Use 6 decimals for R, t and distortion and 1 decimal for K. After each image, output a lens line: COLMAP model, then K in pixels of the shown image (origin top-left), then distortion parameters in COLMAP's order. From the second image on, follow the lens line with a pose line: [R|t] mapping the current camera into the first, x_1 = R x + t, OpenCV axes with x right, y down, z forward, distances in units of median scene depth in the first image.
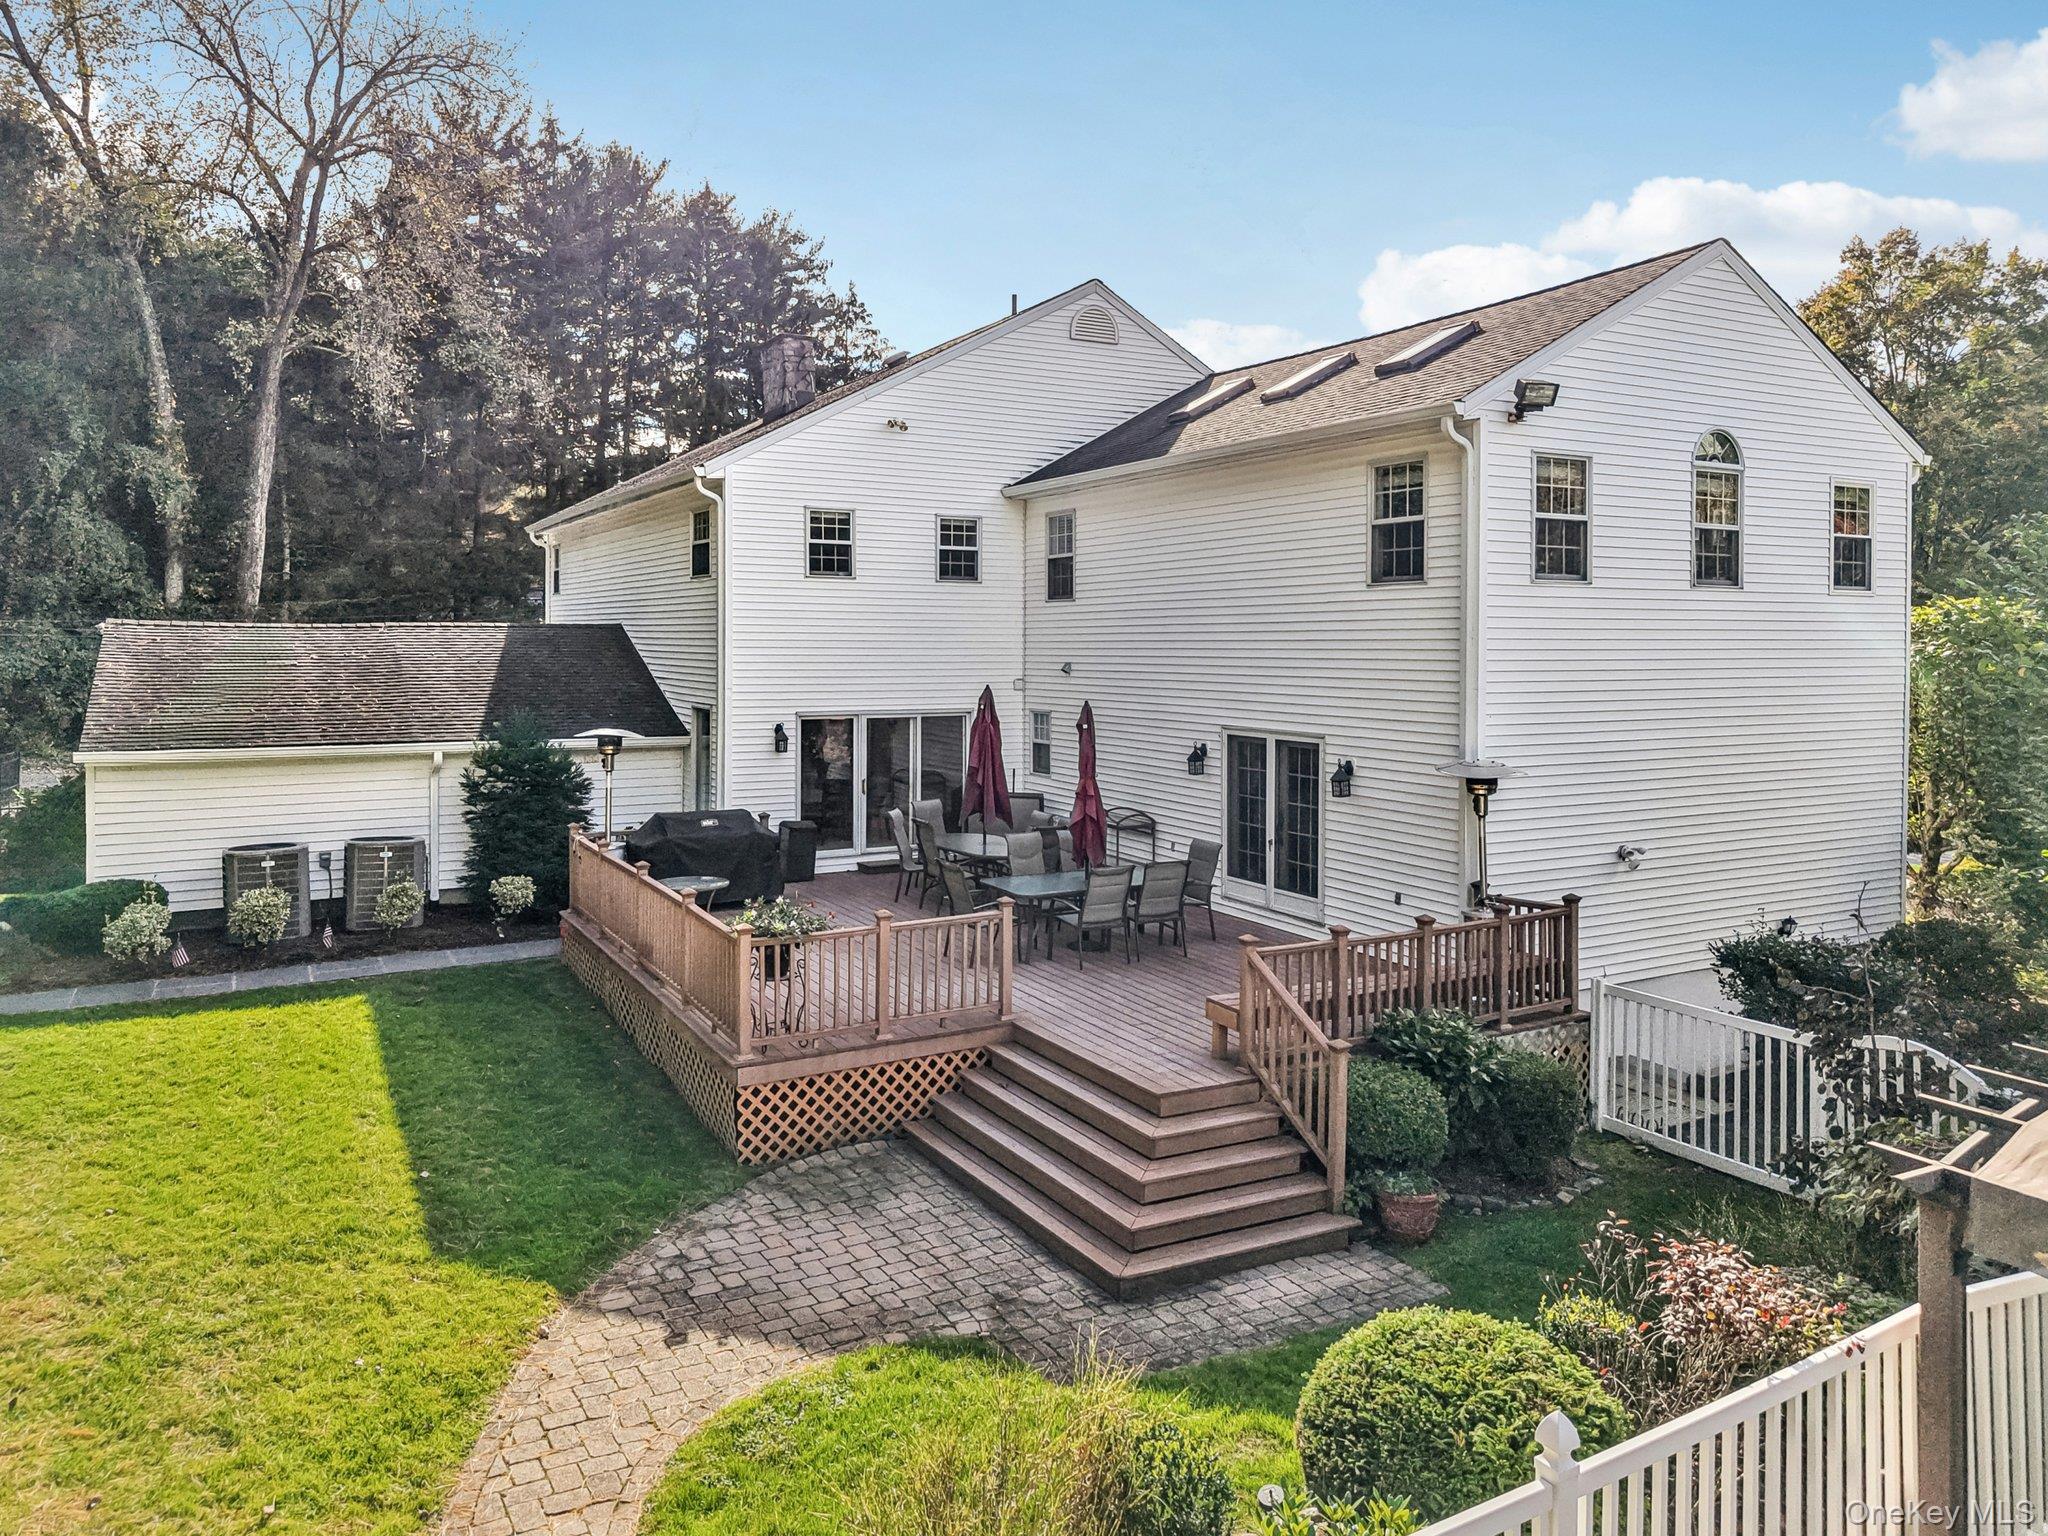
lens RADIAL K [[1453.9, 0, 1028.4], [0, 1453.9, 637.0], [0, 0, 1]] dist [0.005713, 0.000231]
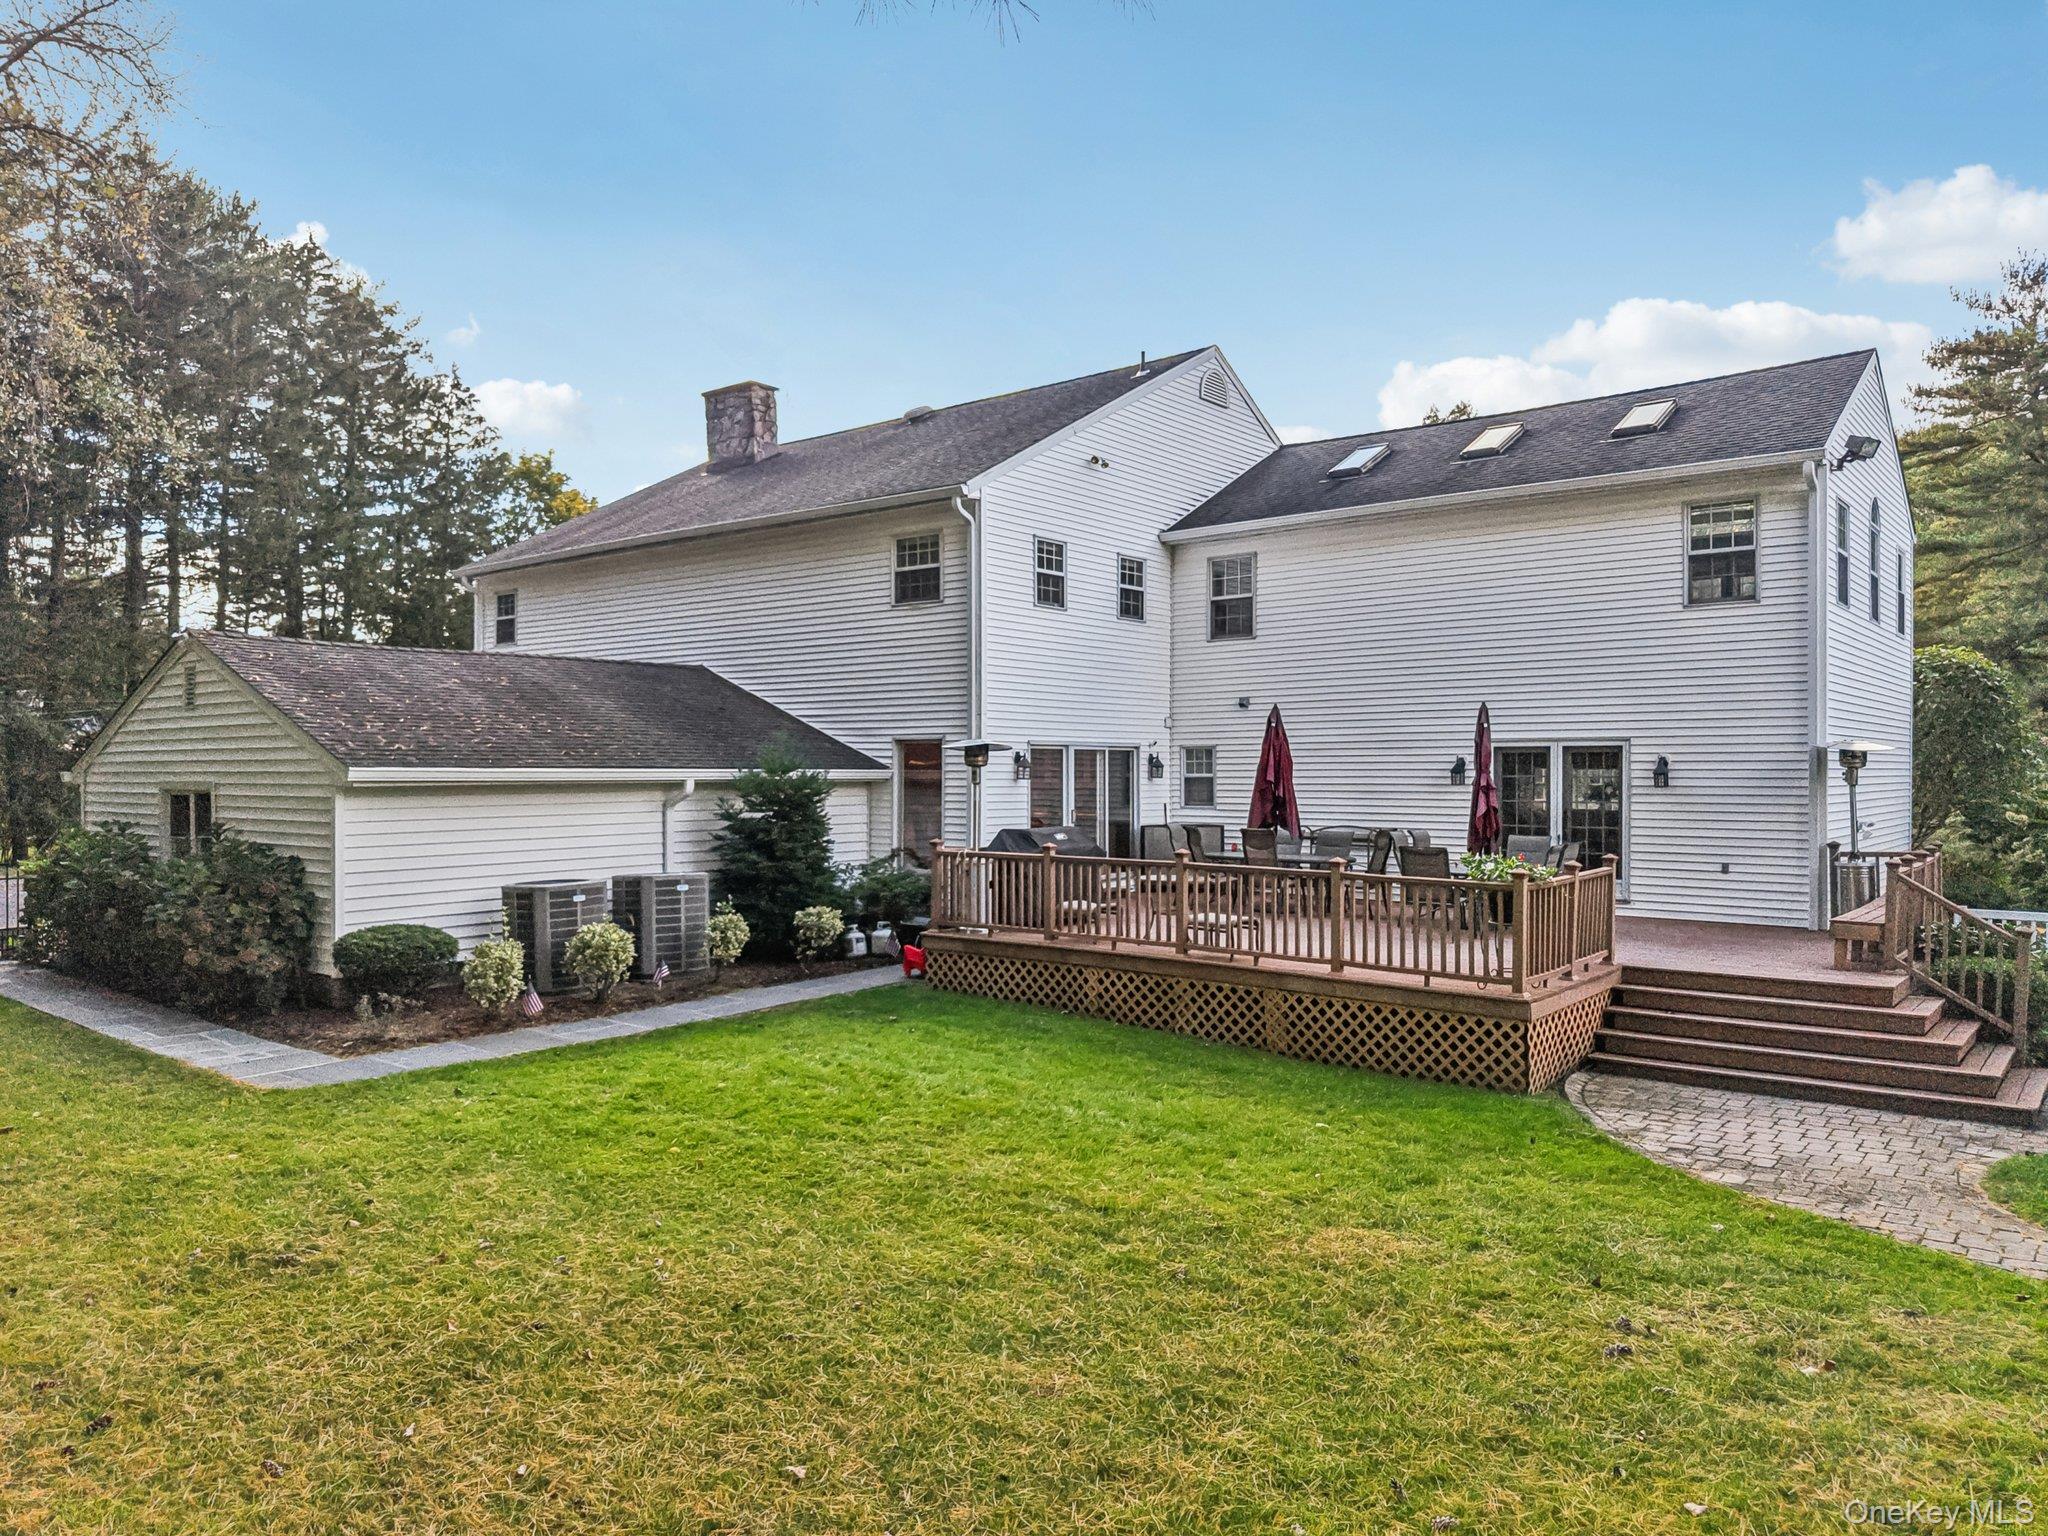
lens RADIAL K [[1410.8, 0, 1024.0], [0, 1410.8, 768.0], [0, 0, 1]] dist [0.002898, 0.000226]
pose [[0.926209, -0.004144, 0.376988, -0.512767], [0.004610, 0.999989, -0.000334, 0.068866], [-0.376983, 0.002047, 0.926218, 0.104845]]
